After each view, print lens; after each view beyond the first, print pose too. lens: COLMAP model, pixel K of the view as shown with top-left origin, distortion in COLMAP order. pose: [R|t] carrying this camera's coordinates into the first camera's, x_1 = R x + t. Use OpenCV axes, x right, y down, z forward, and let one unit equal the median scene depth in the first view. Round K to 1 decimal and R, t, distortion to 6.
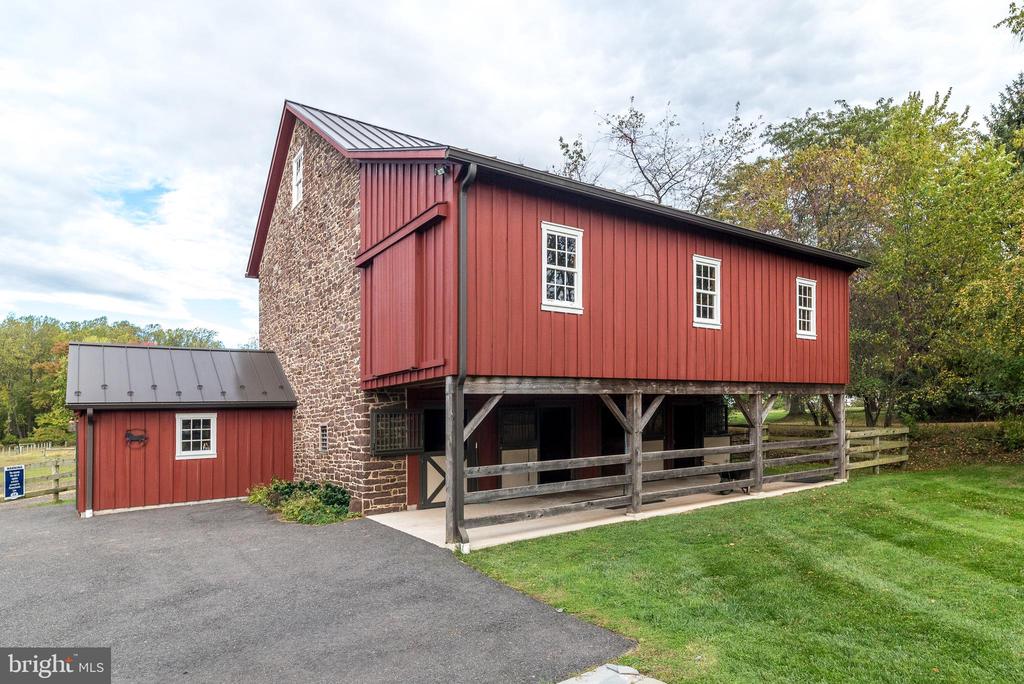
lens RADIAL K [[578.1, 0, 511.6], [0, 578.1, 427.3], [0, 0, 1]] dist [0.002853, -0.000419]
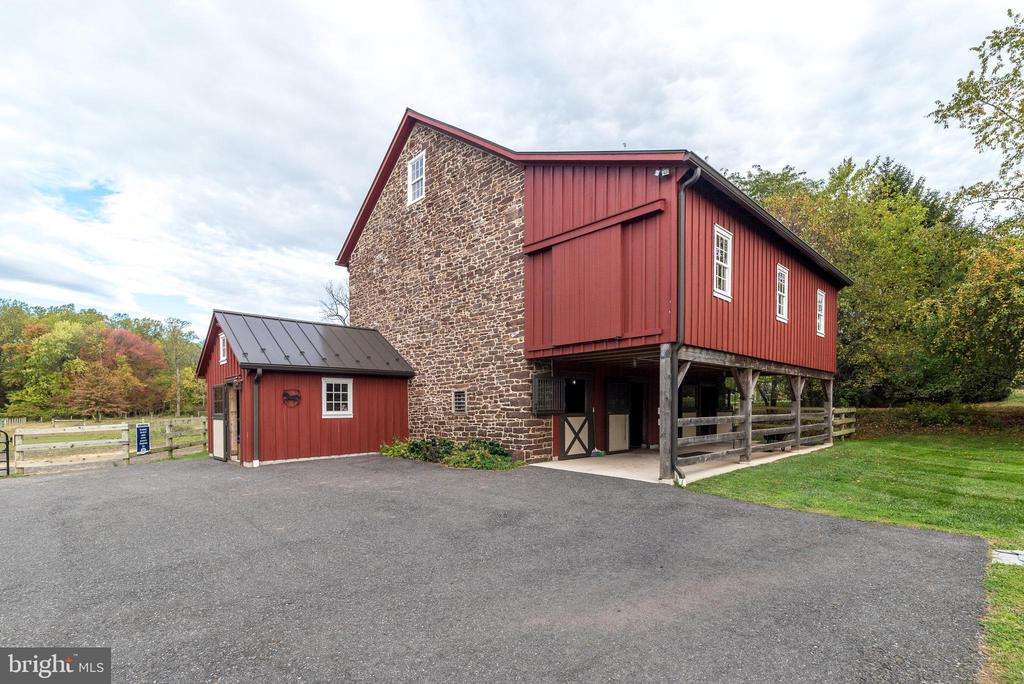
lens RADIAL K [[467.3, 0, 504.0], [0, 467.3, 429.1], [0, 0, 1]] dist [0.000651, 0.000460]
pose [[0.988458, 0.015851, 0.150661, -0.381668], [-0.020172, 0.999427, 0.027196, 0.047157], [-0.150143, -0.029921, 0.988211, 0.043797]]
